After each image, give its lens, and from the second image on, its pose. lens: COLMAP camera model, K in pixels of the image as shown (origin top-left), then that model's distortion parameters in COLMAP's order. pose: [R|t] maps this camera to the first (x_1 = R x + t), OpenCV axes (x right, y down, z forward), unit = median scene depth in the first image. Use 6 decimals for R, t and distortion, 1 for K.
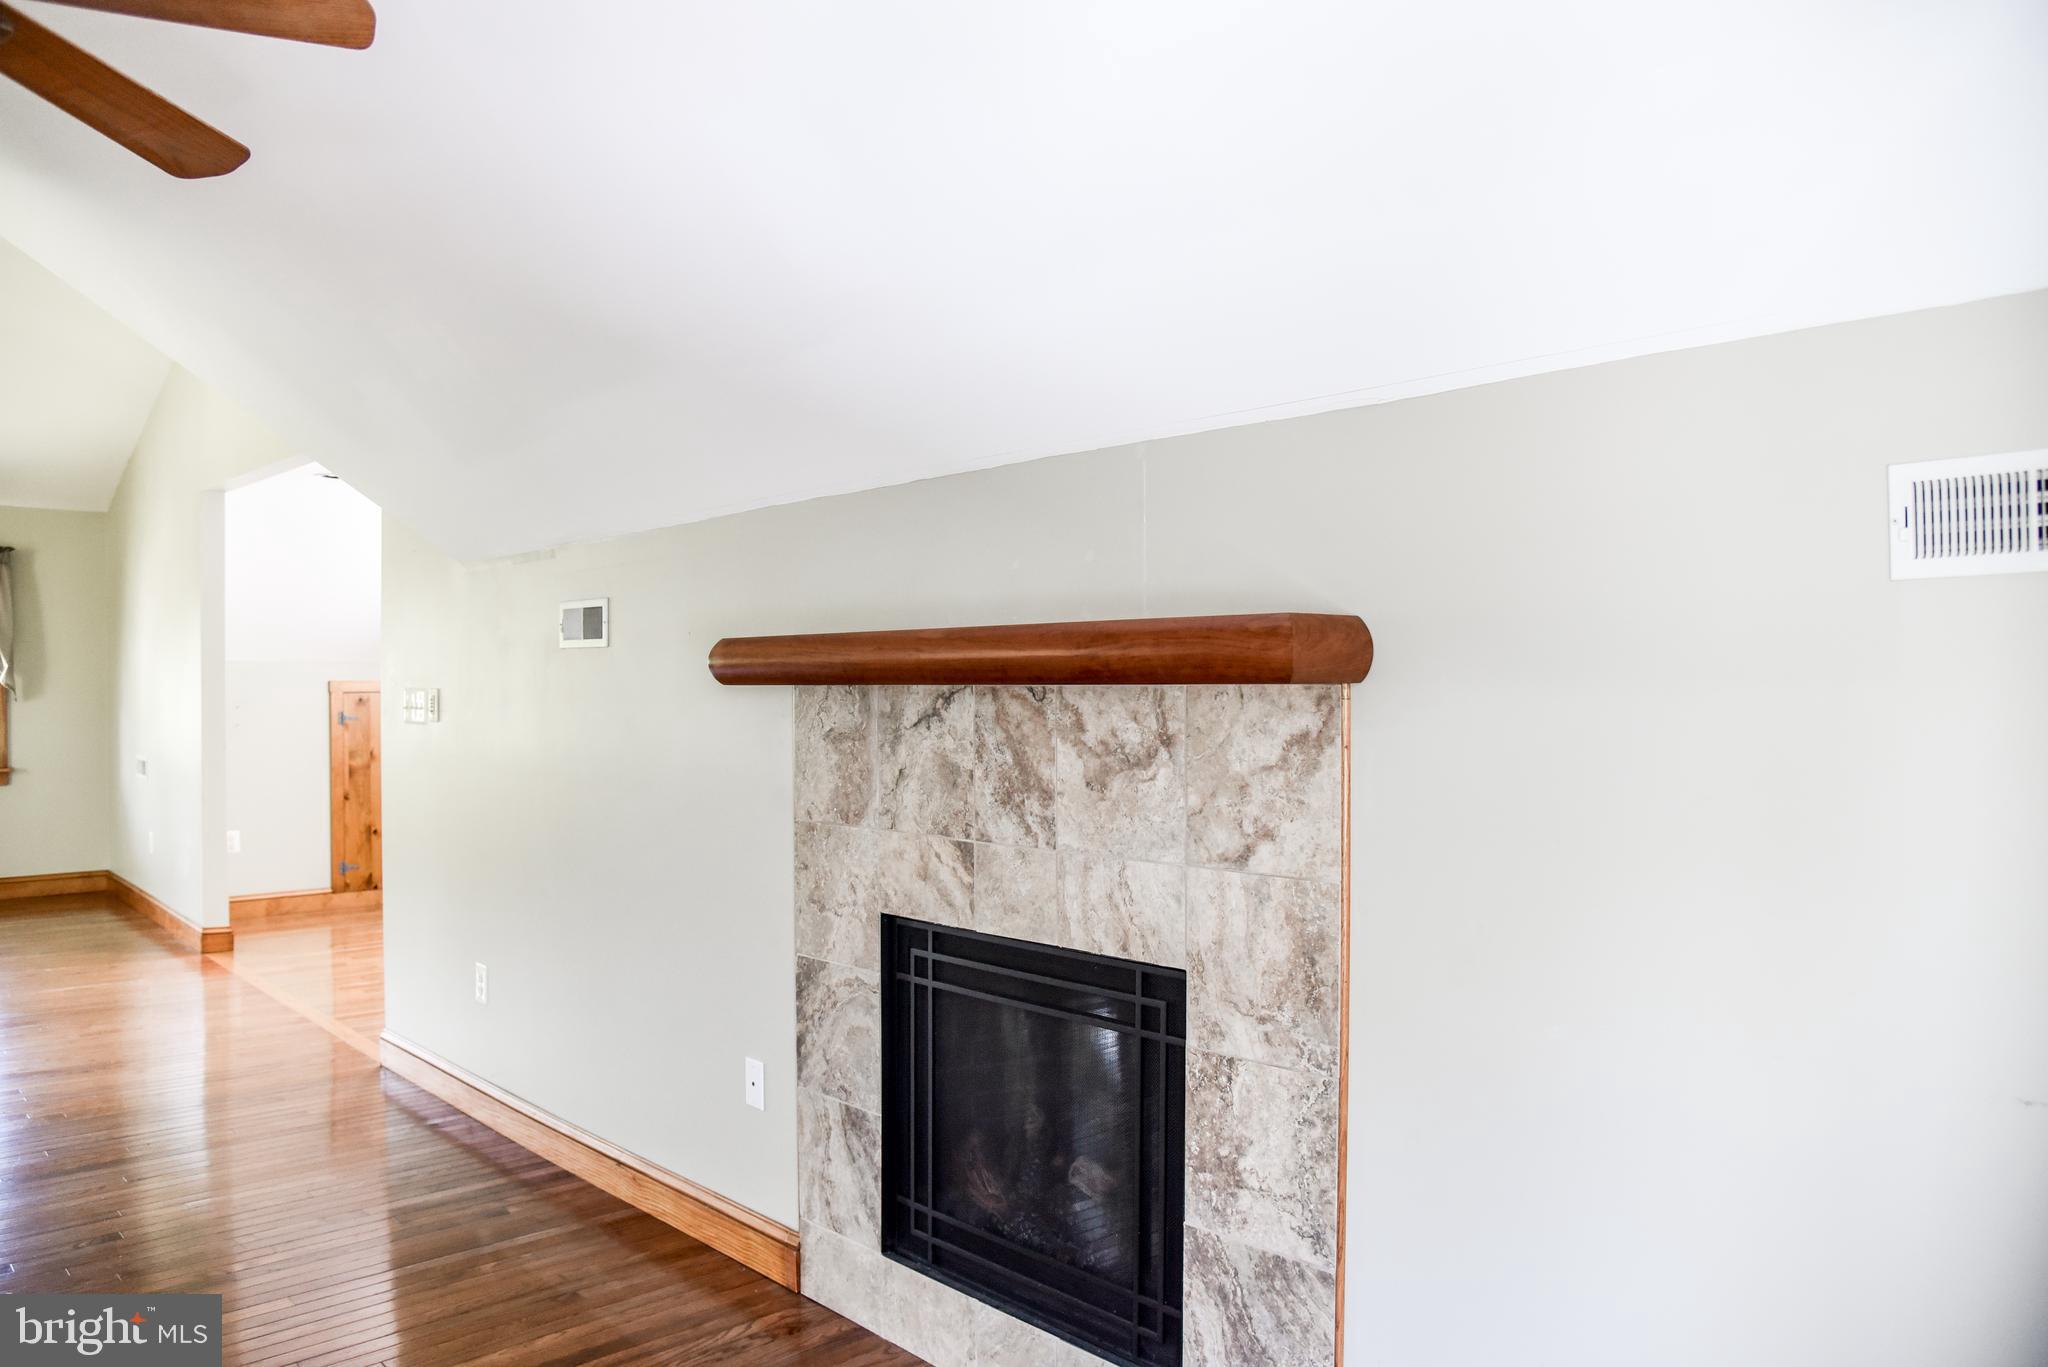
lens RADIAL K [[1413.2, 0, 974.3], [0, 1413.2, 681.2], [0, 0, 1]] dist [-0.100064, 0.046011]
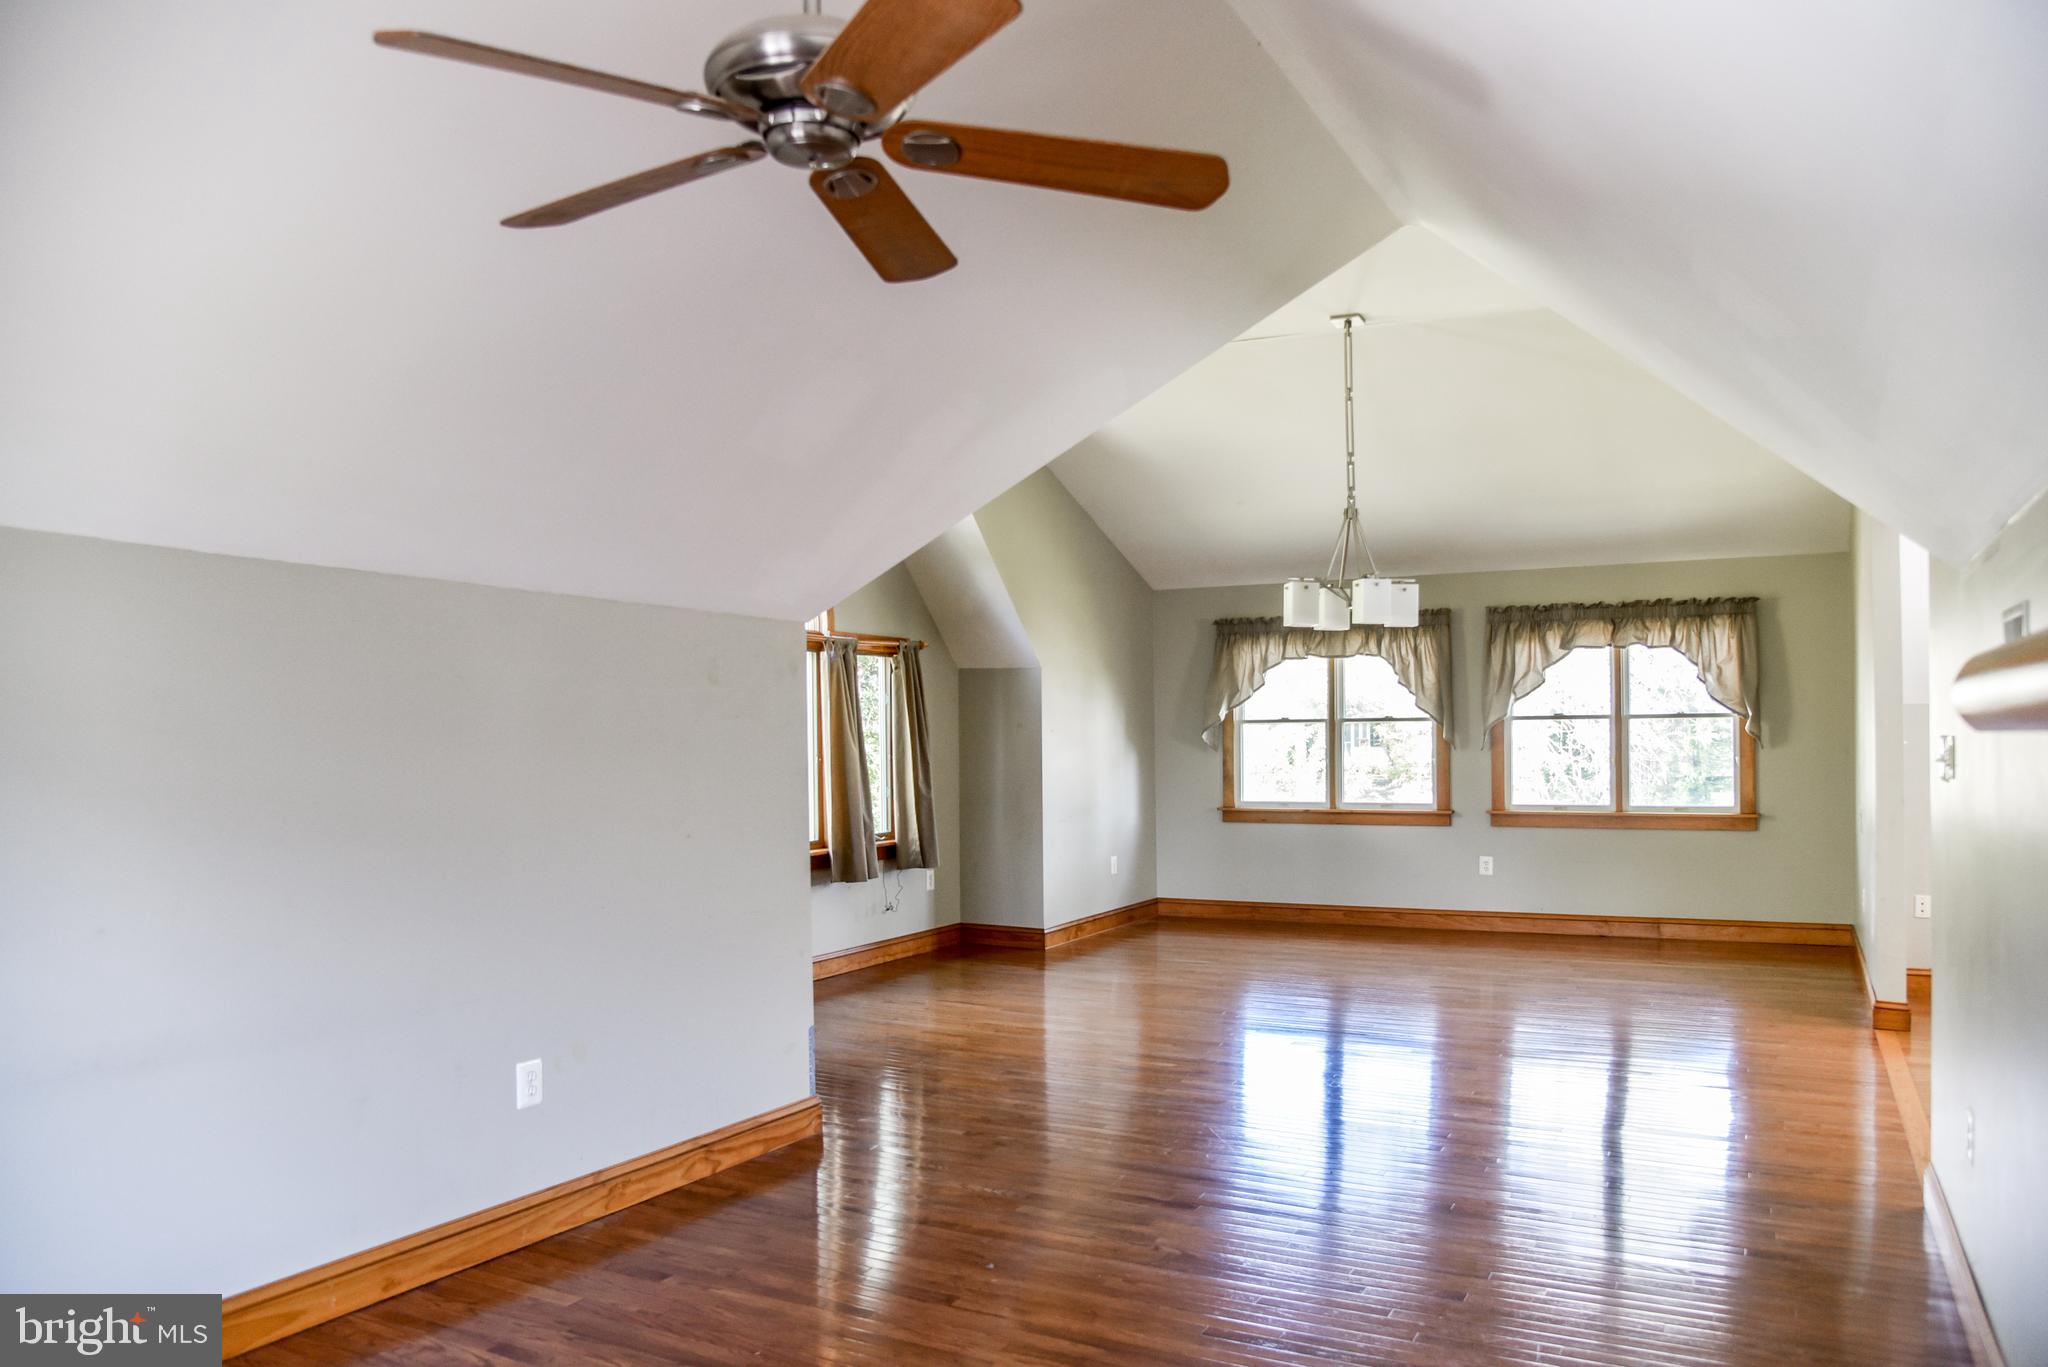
lens RADIAL K [[1412.2, 0, 1025.3], [0, 1412.2, 720.0], [0, 0, 1]] dist [-0.096836, 0.001252]
pose [[0.328596, -0.015683, -0.944340, 0.207715], [0.010079, 0.999863, -0.013098, 0.003806], [0.944417, -0.005214, 0.328709, 0.370982]]
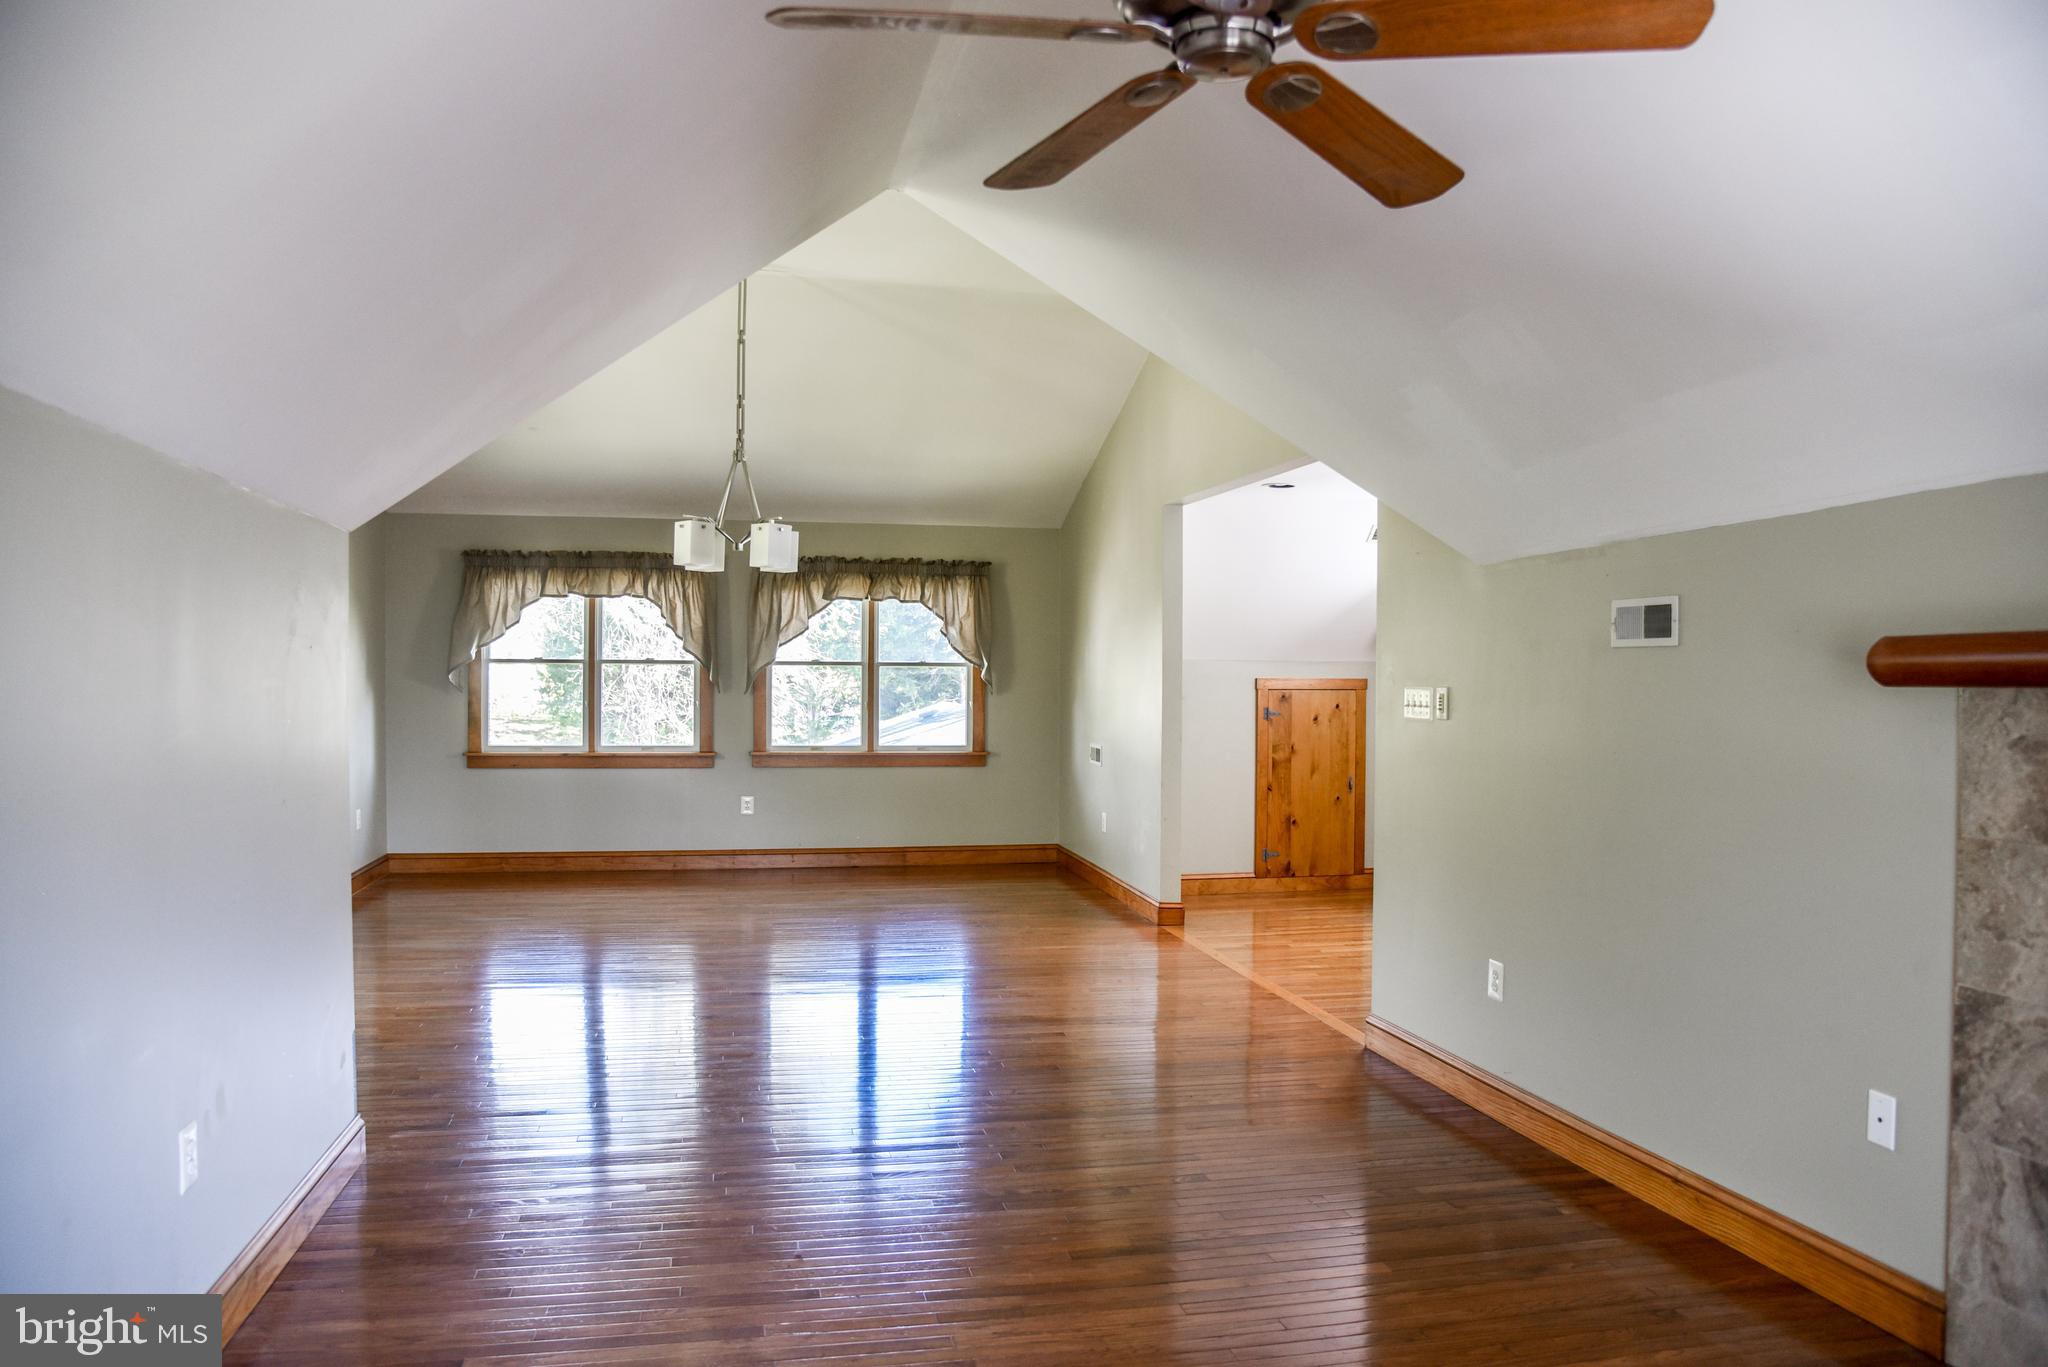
lens RADIAL K [[1413.2, 0, 974.3], [0, 1413.2, 681.2], [0, 0, 1]] dist [-0.100064, 0.046011]
pose [[0.846340, 0.005978, -0.532610, -0.194413], [-0.005107, 0.999982, 0.003108, -0.000363], [0.532619, 0.000090, 0.846355, -0.073136]]
